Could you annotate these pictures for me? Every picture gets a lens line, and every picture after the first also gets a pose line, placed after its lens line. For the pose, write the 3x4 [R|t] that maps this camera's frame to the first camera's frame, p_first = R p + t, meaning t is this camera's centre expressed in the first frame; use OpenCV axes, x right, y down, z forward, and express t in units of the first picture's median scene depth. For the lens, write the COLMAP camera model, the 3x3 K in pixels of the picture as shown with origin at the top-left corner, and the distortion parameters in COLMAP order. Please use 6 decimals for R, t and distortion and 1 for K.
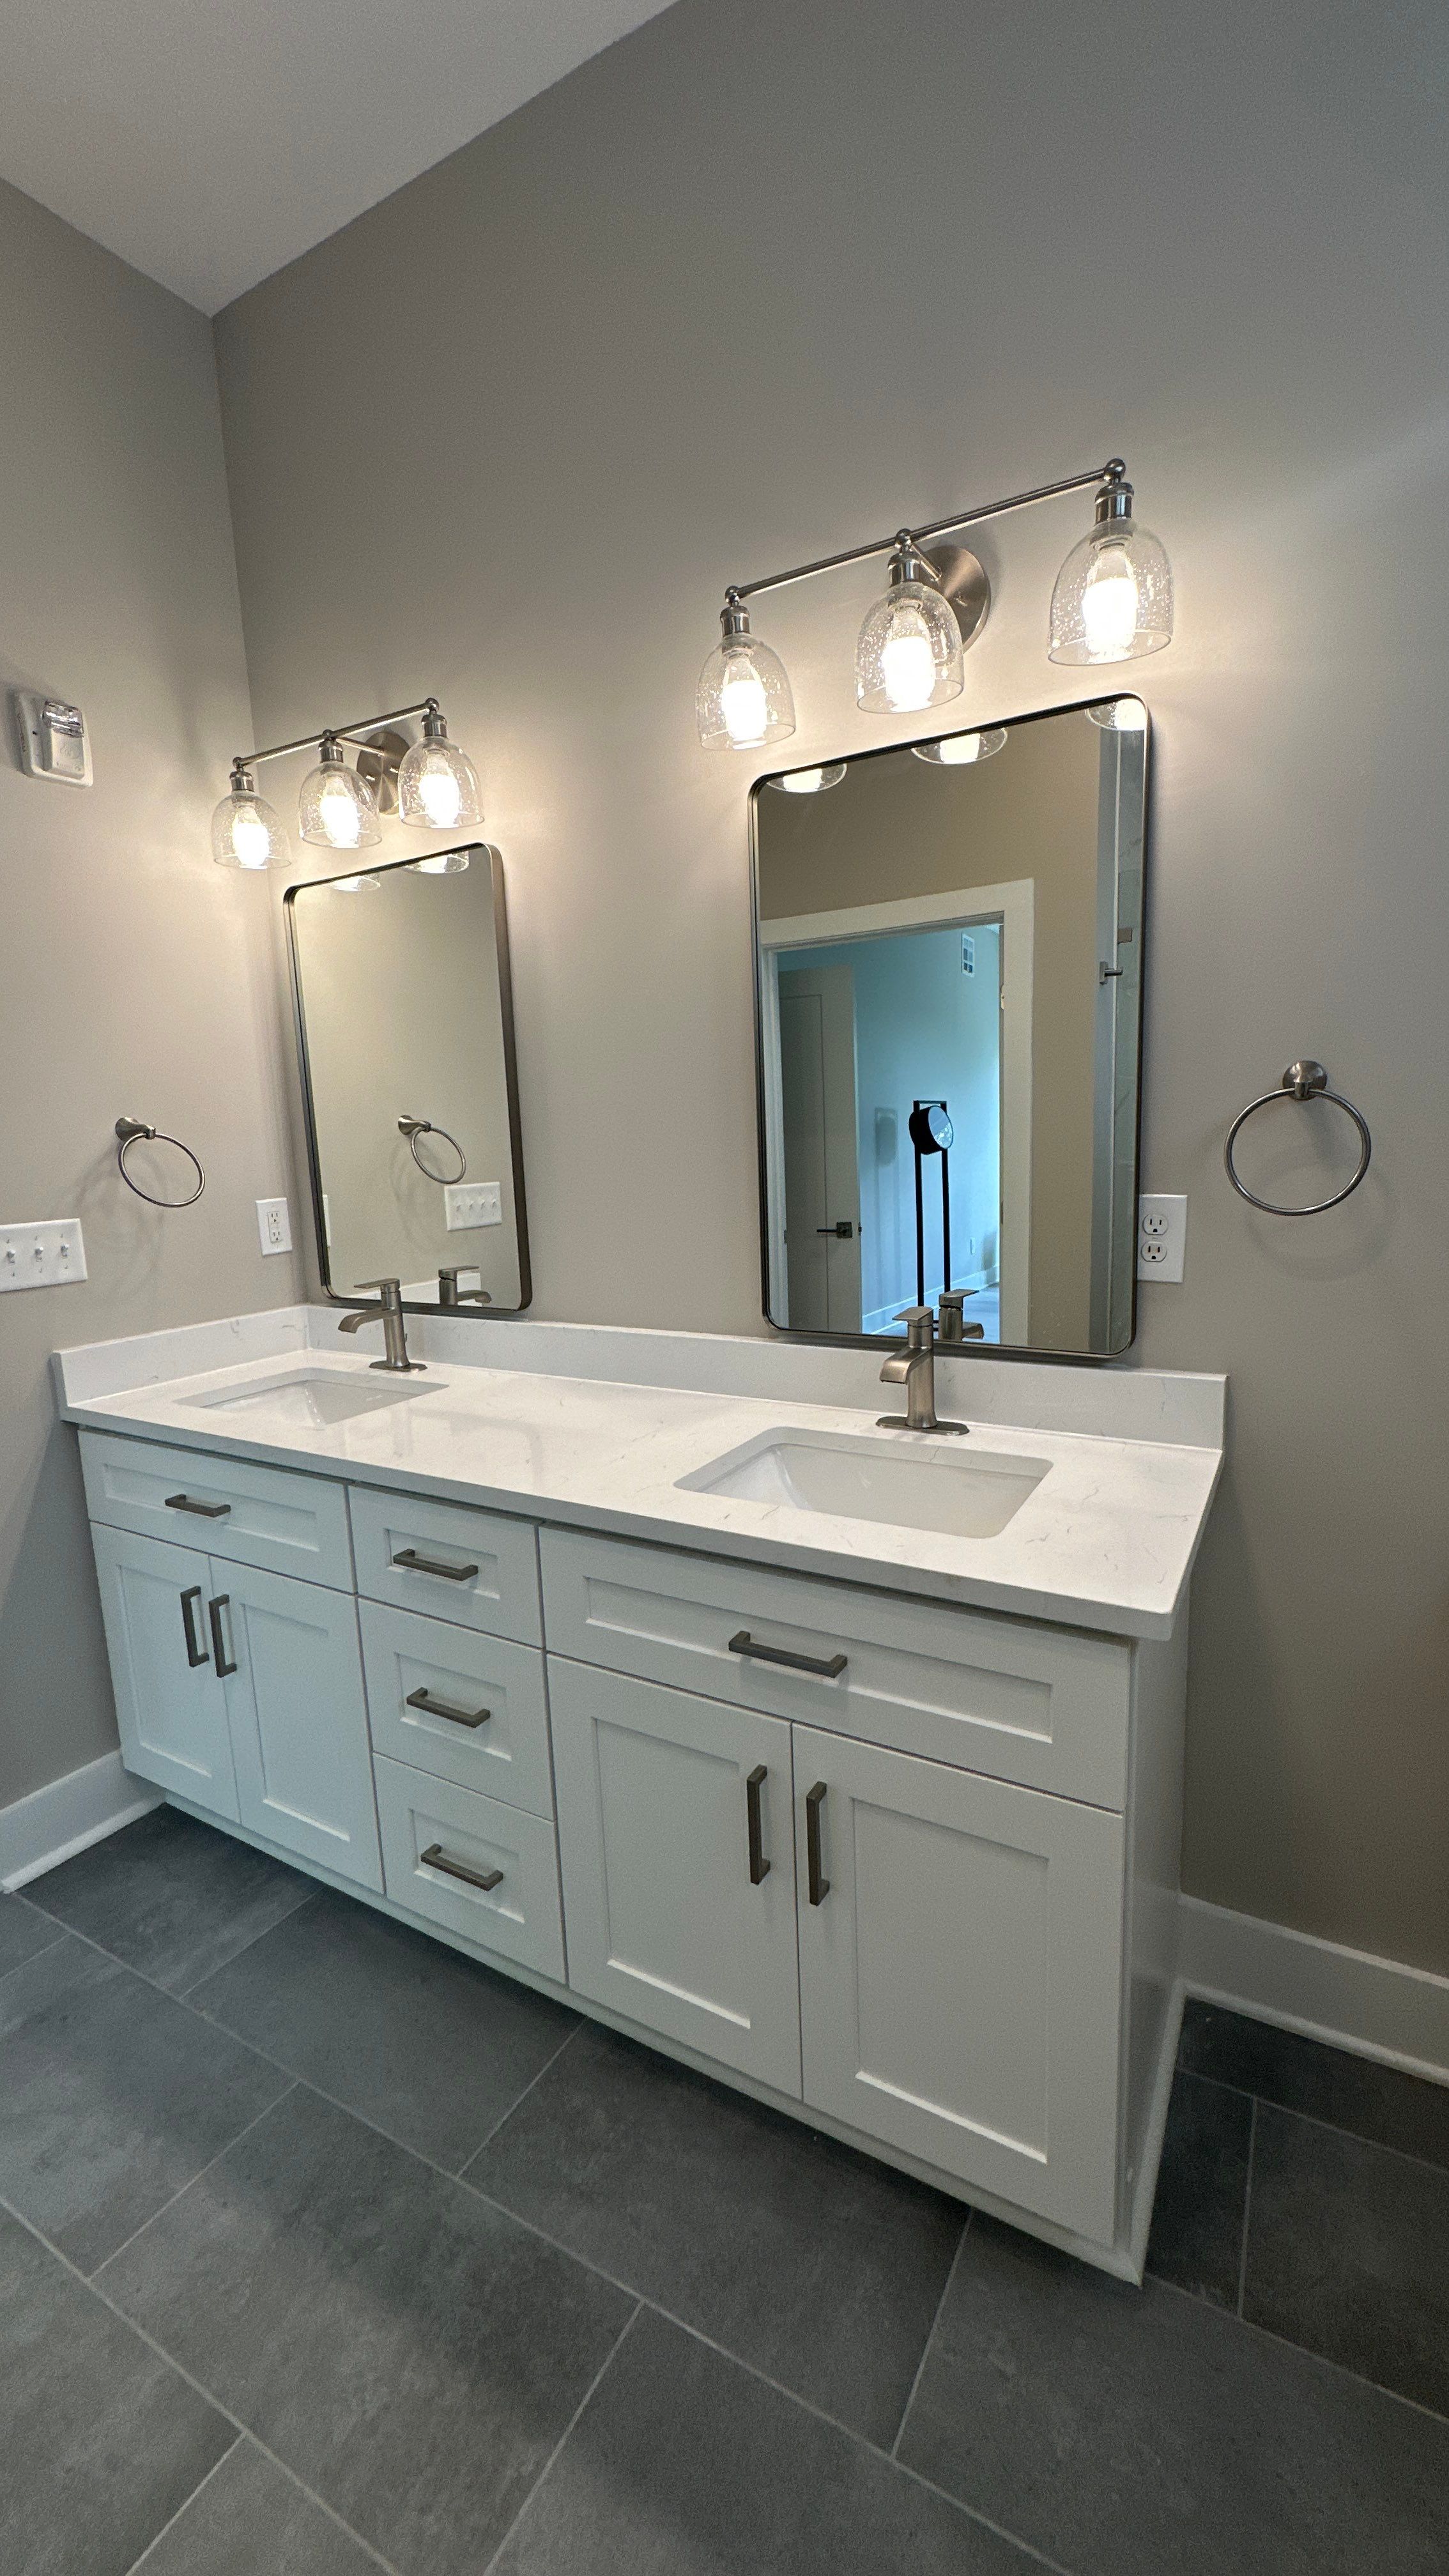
lens RADIAL K [[1037.7, 0, 722.2], [0, 1037.7, 1278.0], [0, 0, 1]] dist [0.002760, 0.000026]
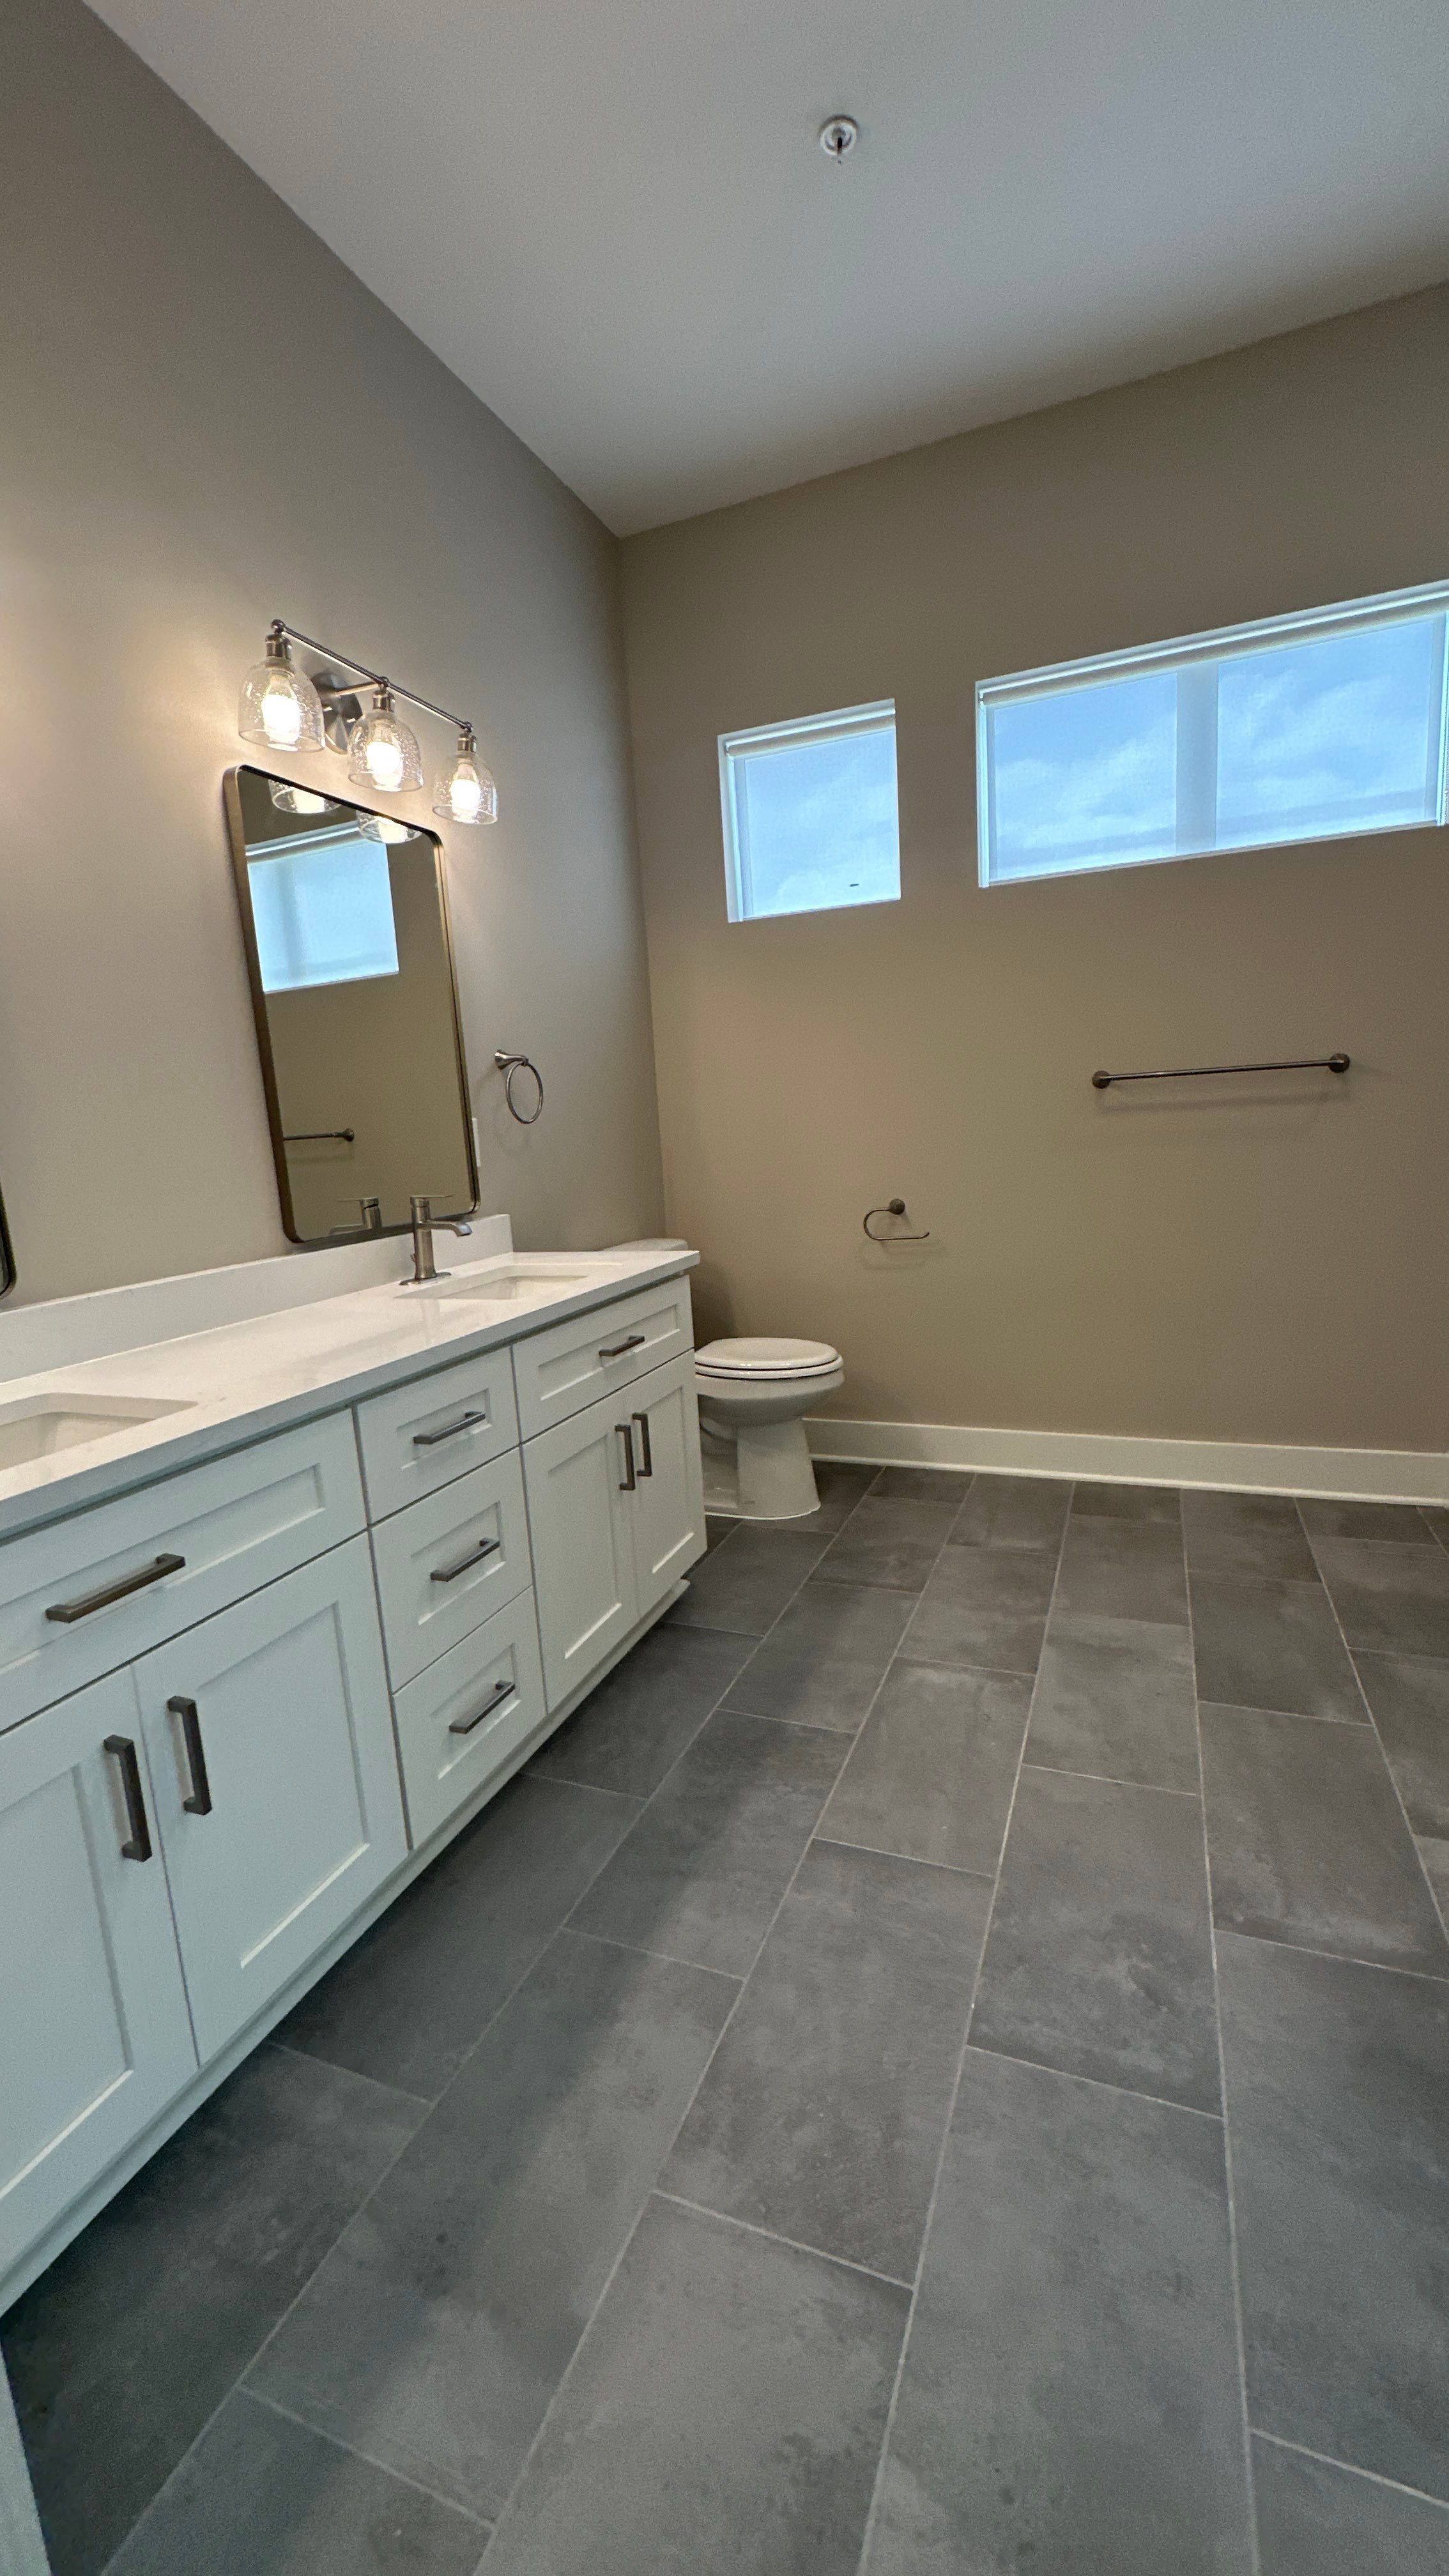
lens RADIAL K [[1037.7, 0, 719.9], [0, 1037.7, 1294.4], [0, 0, 1]] dist [0.002760, 0.000026]
pose [[-0.132480, -0.118316, 0.984099, -1.514088], [0.217088, 0.965281, 0.145278, 0.048216], [-0.967121, 0.232882, -0.102195, 0.887833]]
